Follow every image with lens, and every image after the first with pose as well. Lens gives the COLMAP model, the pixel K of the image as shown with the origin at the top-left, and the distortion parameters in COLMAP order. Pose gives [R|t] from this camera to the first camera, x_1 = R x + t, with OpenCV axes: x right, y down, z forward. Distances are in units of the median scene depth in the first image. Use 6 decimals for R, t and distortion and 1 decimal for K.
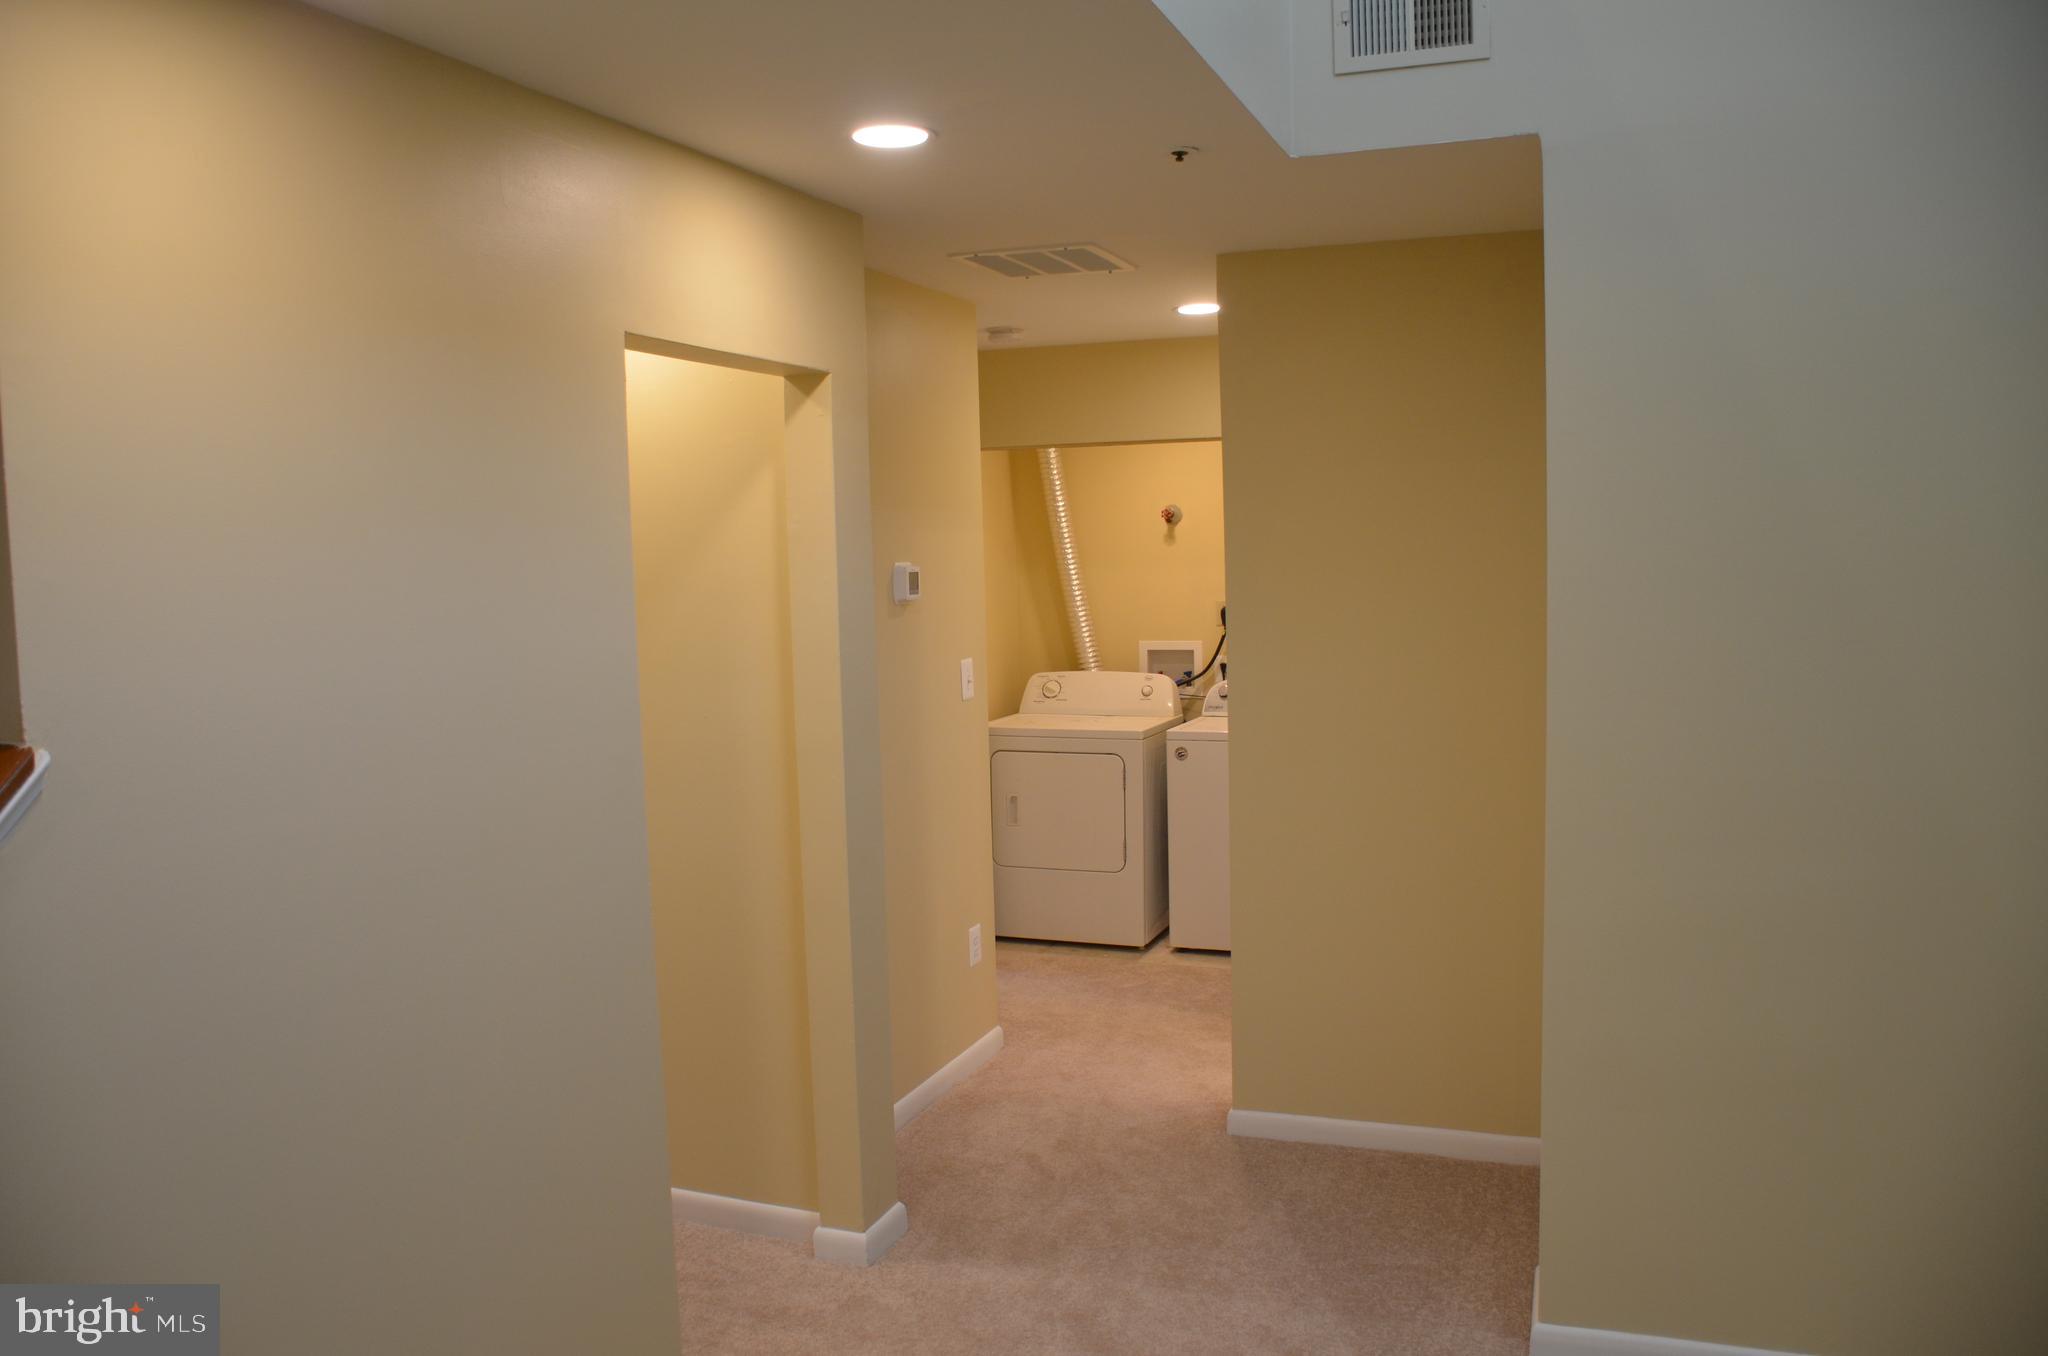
lens RADIAL K [[1573.9, 0, 1014.6], [0, 1573.9, 691.1], [0, 0, 1]] dist [-0.158496, 0.103490]
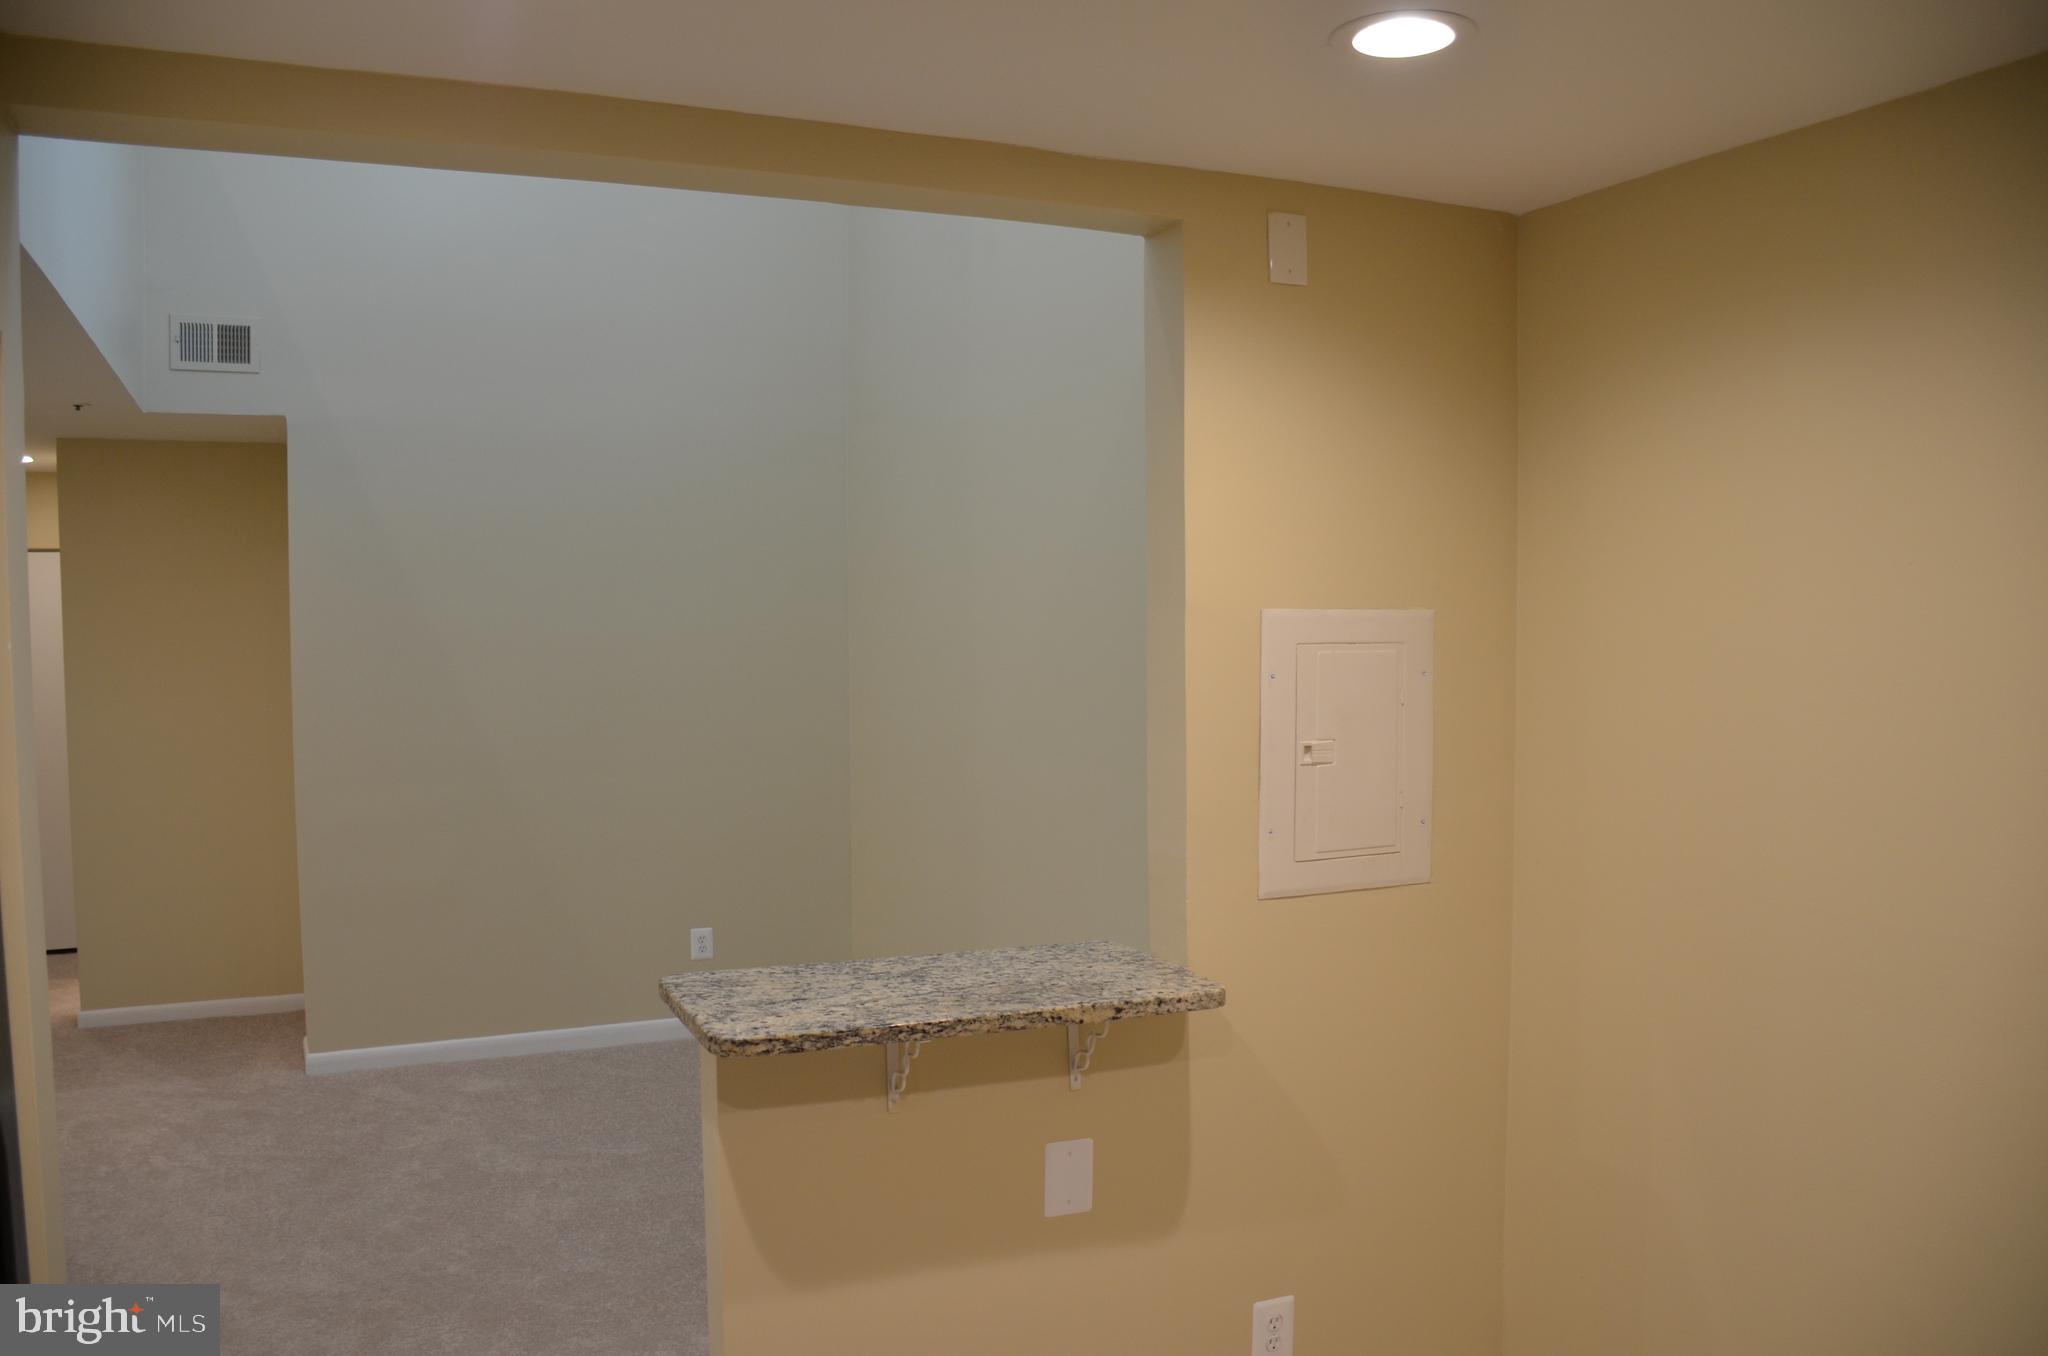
lens RADIAL K [[1573.9, 0, 1014.6], [0, 1573.9, 691.1], [0, 0, 1]] dist [-0.158496, 0.103490]
pose [[0.711912, -0.019880, 0.701988, -0.339325], [0.045463, 0.998807, -0.017820, 0.055970], [-0.700796, 0.044601, 0.711966, -0.956610]]
